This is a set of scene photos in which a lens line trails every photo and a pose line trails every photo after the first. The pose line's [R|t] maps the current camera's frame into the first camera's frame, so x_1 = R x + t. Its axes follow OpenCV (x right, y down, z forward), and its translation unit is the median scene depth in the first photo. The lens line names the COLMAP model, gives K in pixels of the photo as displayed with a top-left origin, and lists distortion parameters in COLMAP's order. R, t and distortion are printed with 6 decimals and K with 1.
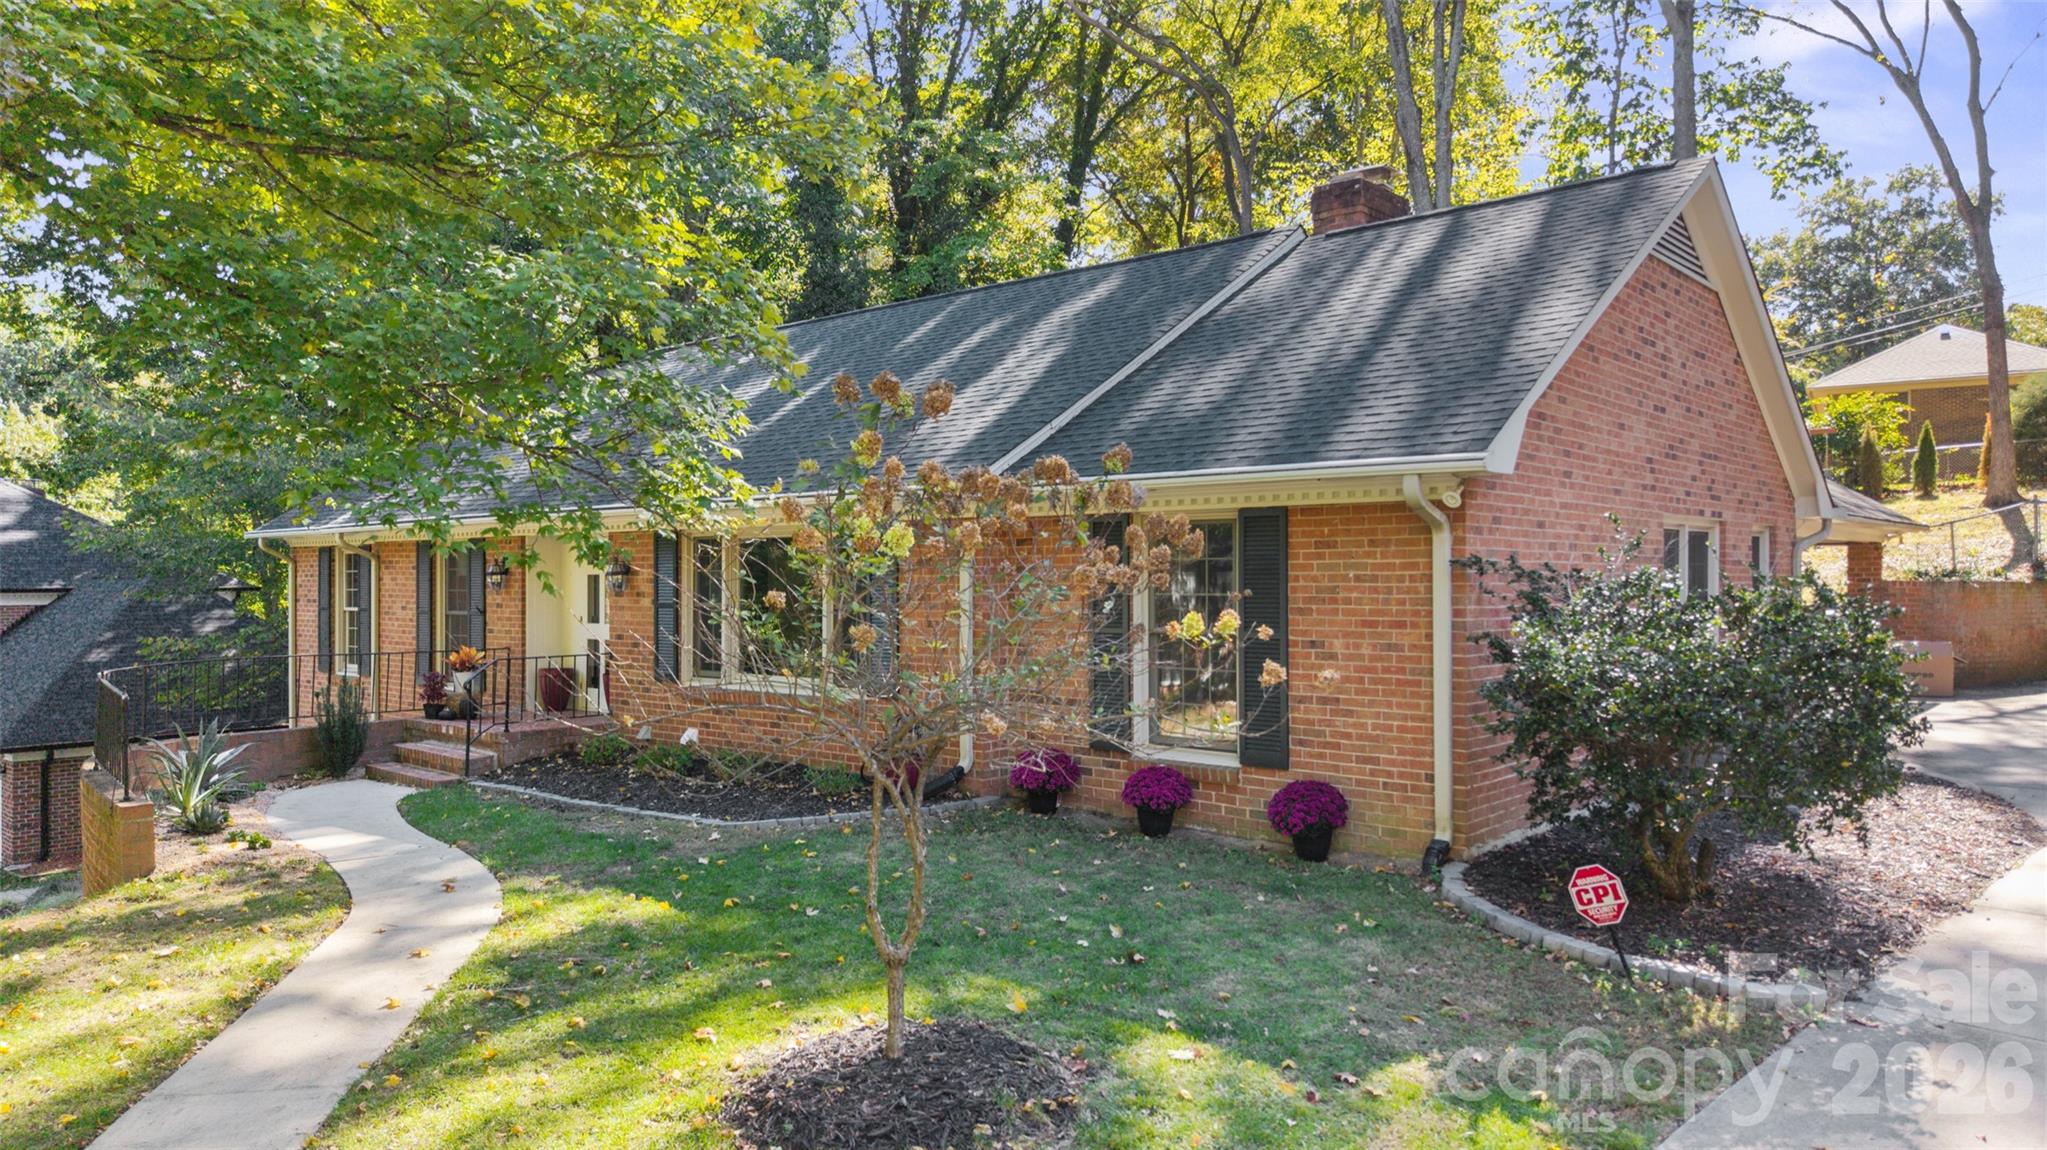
lens RADIAL K [[1421.0, 0, 1023.5], [0, 1421.0, 575.0], [0, 0, 1]] dist [-0.055295, -0.001606]
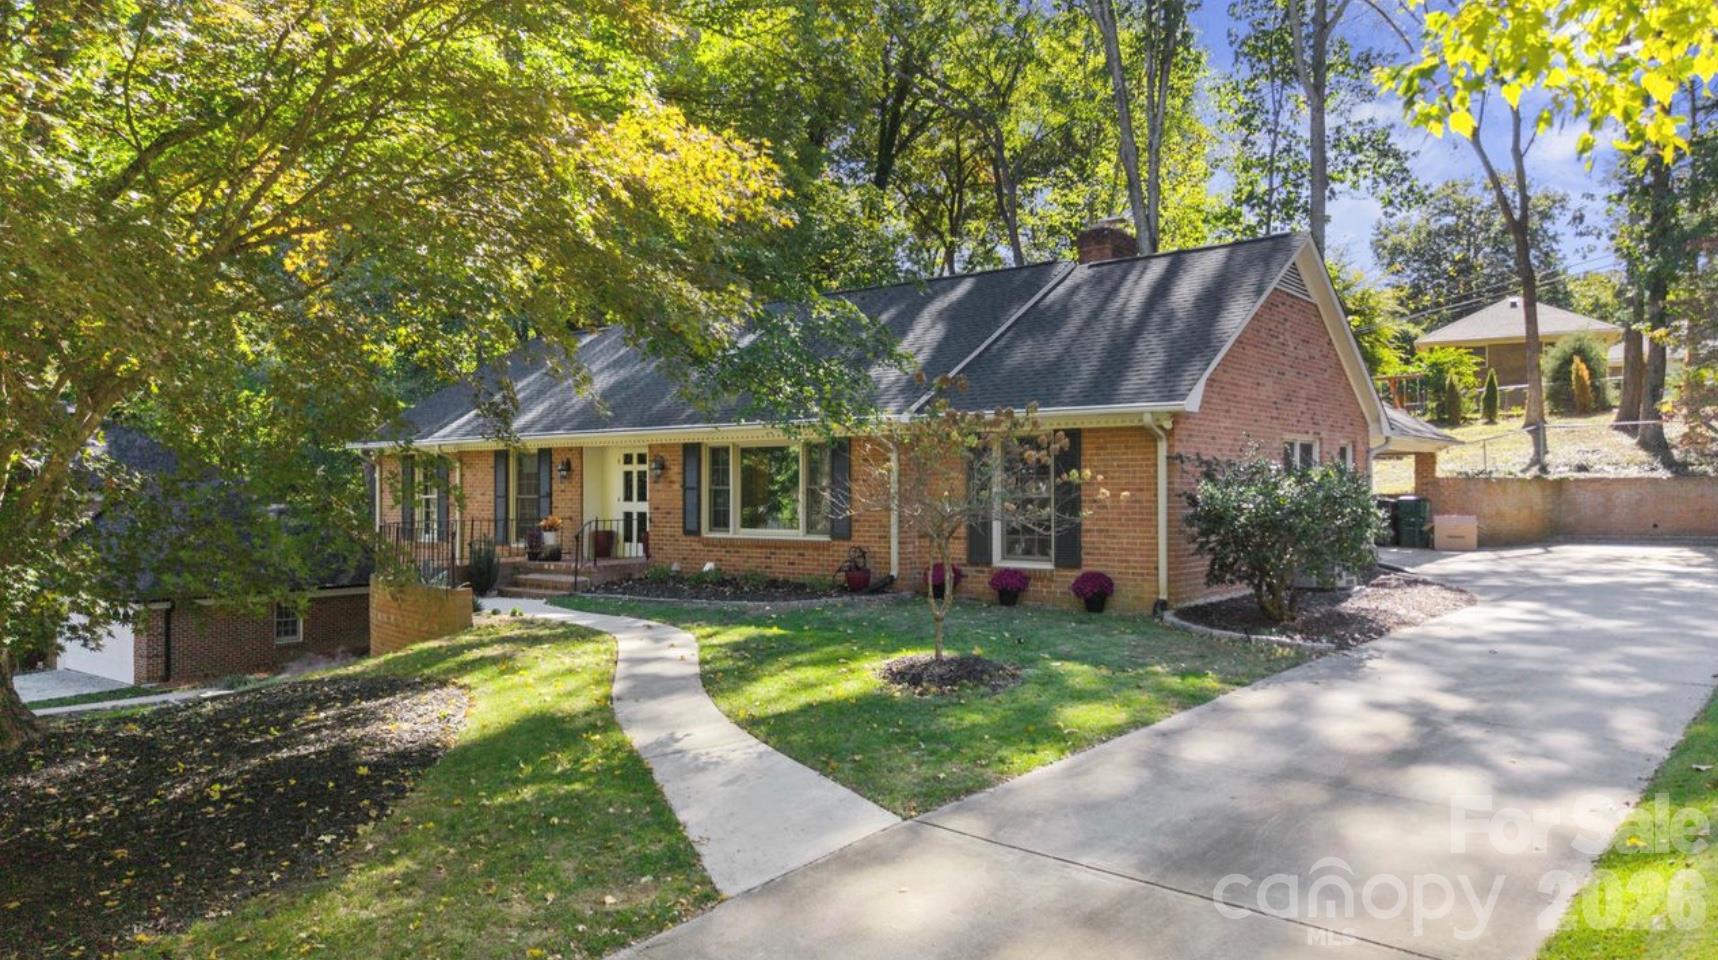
lens RADIAL K [[1192.6, 0, 859.0], [0, 1192.6, 480.0], [0, 0, 1]] dist [-0.055295, -0.001606]
pose [[0.998807, 0.000053, 0.048832, -0.088920], [0.000206, 0.999986, -0.005306, 0.013776], [-0.048831, 0.005309, 0.998793, -0.271576]]
